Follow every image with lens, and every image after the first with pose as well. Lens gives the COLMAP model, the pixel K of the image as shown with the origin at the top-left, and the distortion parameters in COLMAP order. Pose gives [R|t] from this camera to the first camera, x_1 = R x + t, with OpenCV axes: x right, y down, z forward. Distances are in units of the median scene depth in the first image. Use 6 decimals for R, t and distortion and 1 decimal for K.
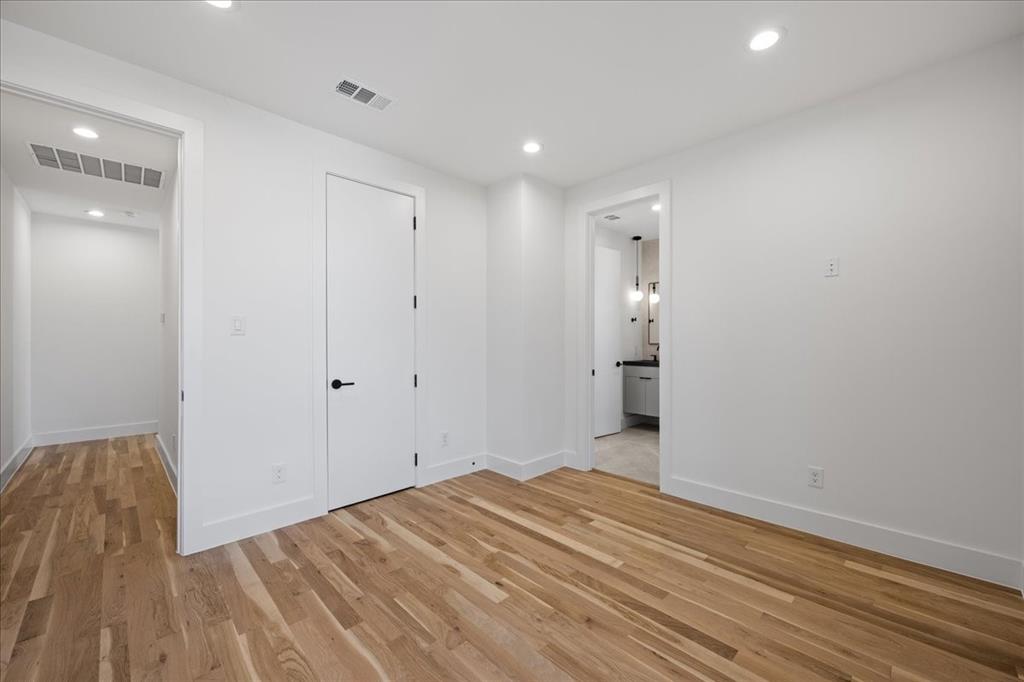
lens RADIAL K [[400.5, 0, 512.0], [0, 400.5, 341.0], [0, 0, 1]] dist [0.000262, 0.000203]
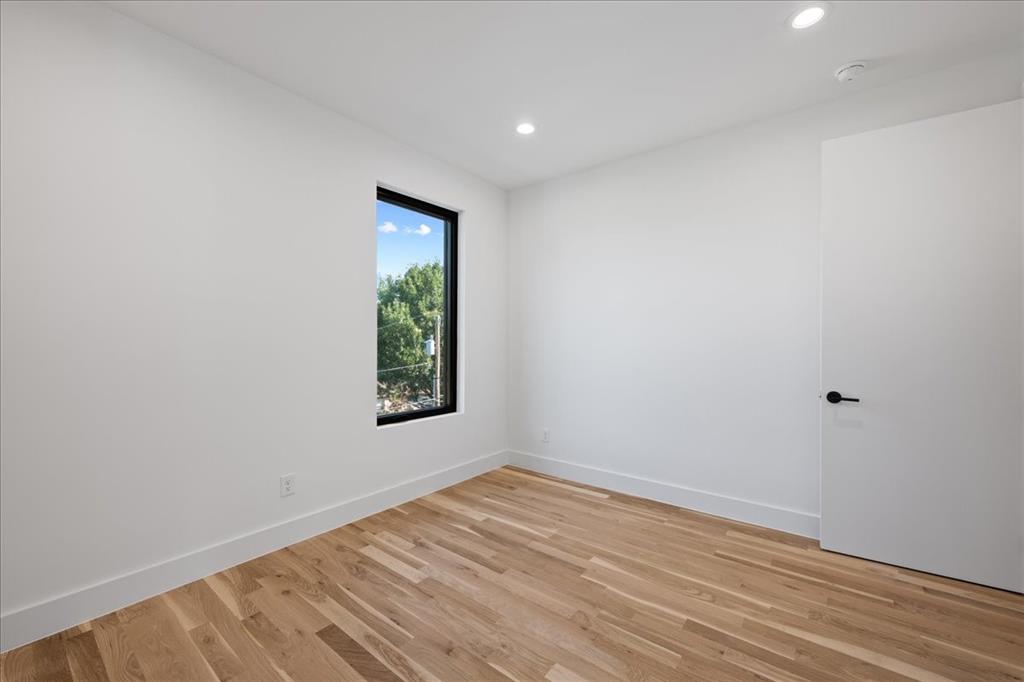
lens RADIAL K [[400.5, 0, 512.0], [0, 400.5, 341.0], [0, 0, 1]] dist [0.000262, 0.000203]
pose [[-0.991273, -0.000014, -0.131822, 0.178134], [-0.000935, 0.999976, 0.006930, -0.008837], [0.131818, 0.006993, -0.991249, 1.998547]]
